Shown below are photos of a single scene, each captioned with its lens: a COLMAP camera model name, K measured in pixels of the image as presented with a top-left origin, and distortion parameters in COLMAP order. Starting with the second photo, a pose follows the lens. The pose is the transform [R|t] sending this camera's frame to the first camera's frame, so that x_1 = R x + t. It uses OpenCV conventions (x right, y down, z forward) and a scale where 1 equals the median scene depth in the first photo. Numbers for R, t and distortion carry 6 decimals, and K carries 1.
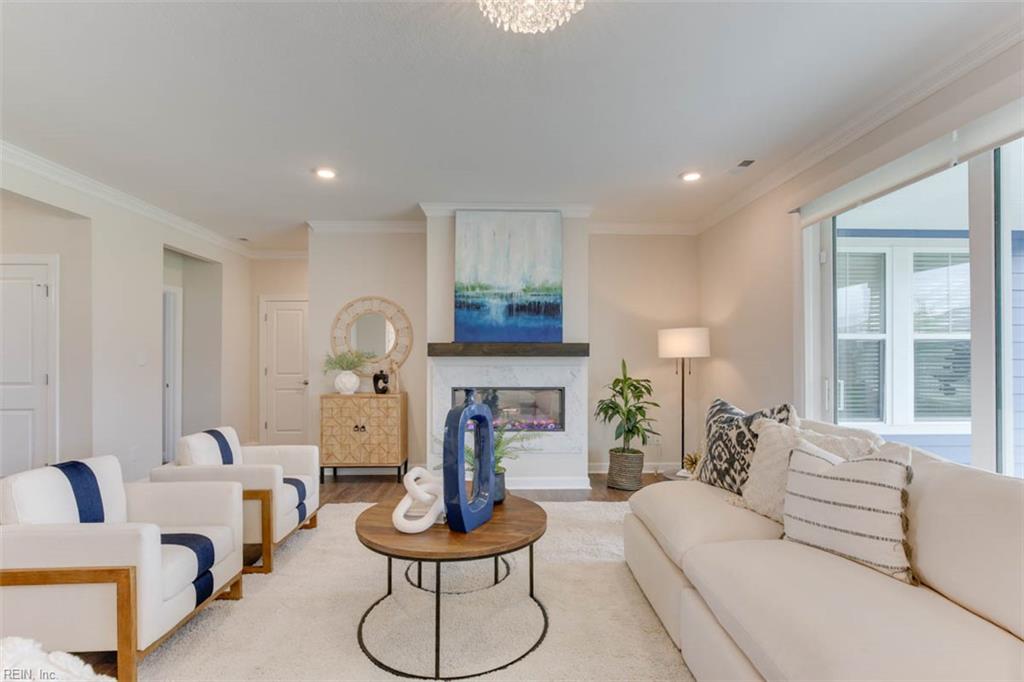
lens RADIAL K [[472.6, 0, 507.2], [0, 472.6, 358.5], [0, 0, 1]] dist [-0.010936, -0.000066]
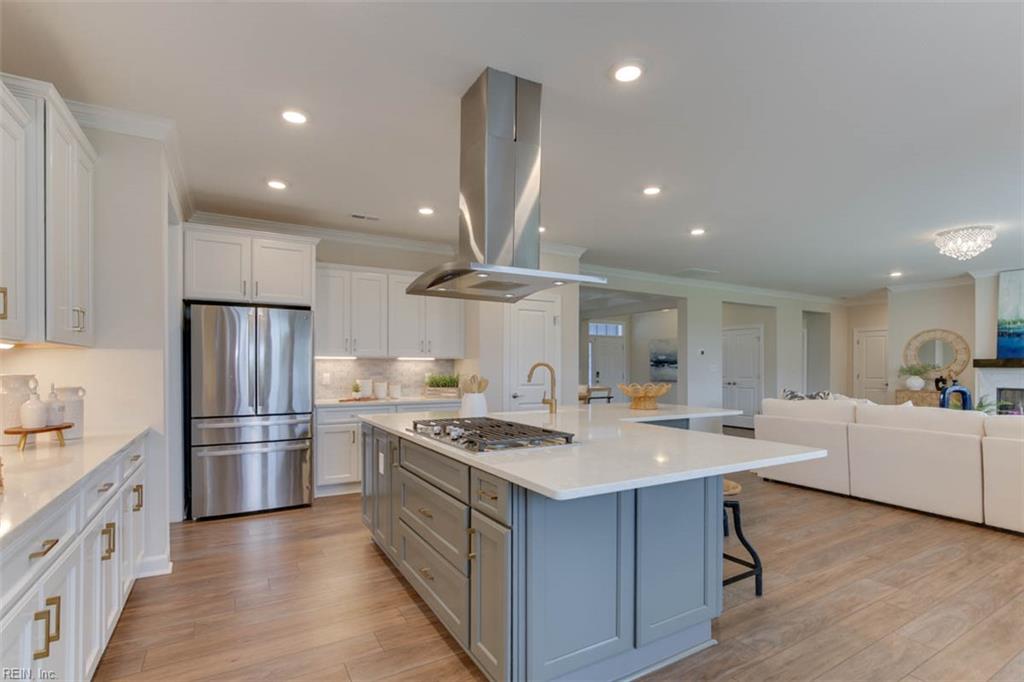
lens RADIAL K [[483.3, 0, 513.4], [0, 483.3, 364.5], [0, 0, 1]] dist [0.001704, 0.000380]
pose [[0.482520, 0.000691, -0.875885, 0.508755], [-0.008416, 0.999957, -0.003847, 0.004843], [0.875845, 0.009228, 0.482505, -1.143861]]
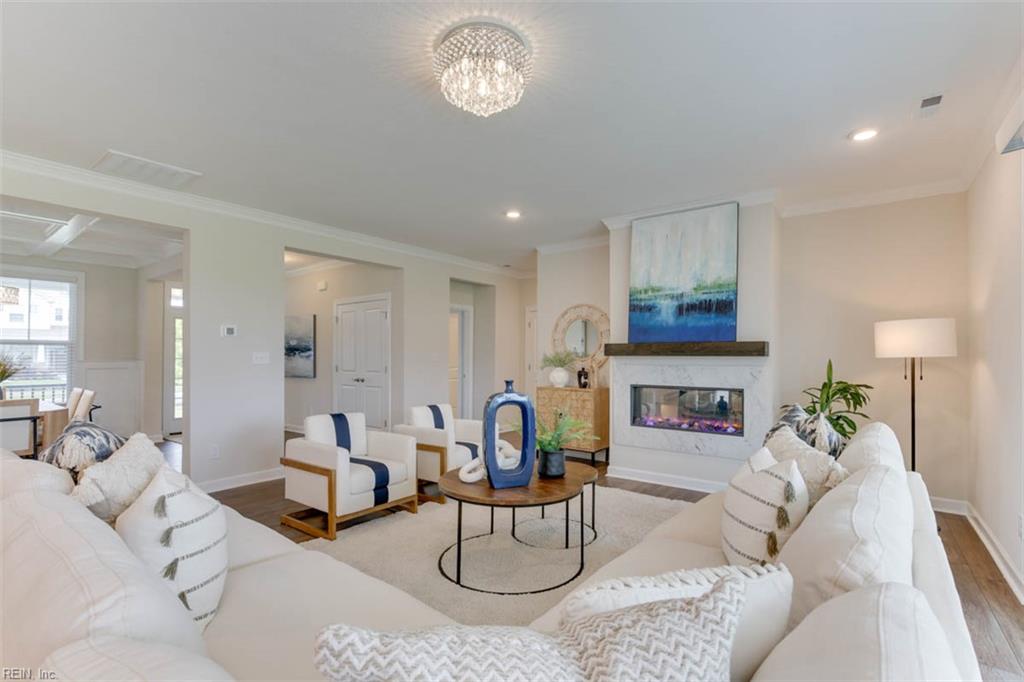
lens RADIAL K [[474.0, 0, 516.3], [0, 474.0, 347.6], [0, 0, 1]] dist [-0.017719, -0.000247]
pose [[0.780121, -0.008727, -0.625568, 0.360914], [-0.003896, 0.999816, -0.018806, -0.001828], [0.625617, 0.017108, 0.779943, -0.005553]]
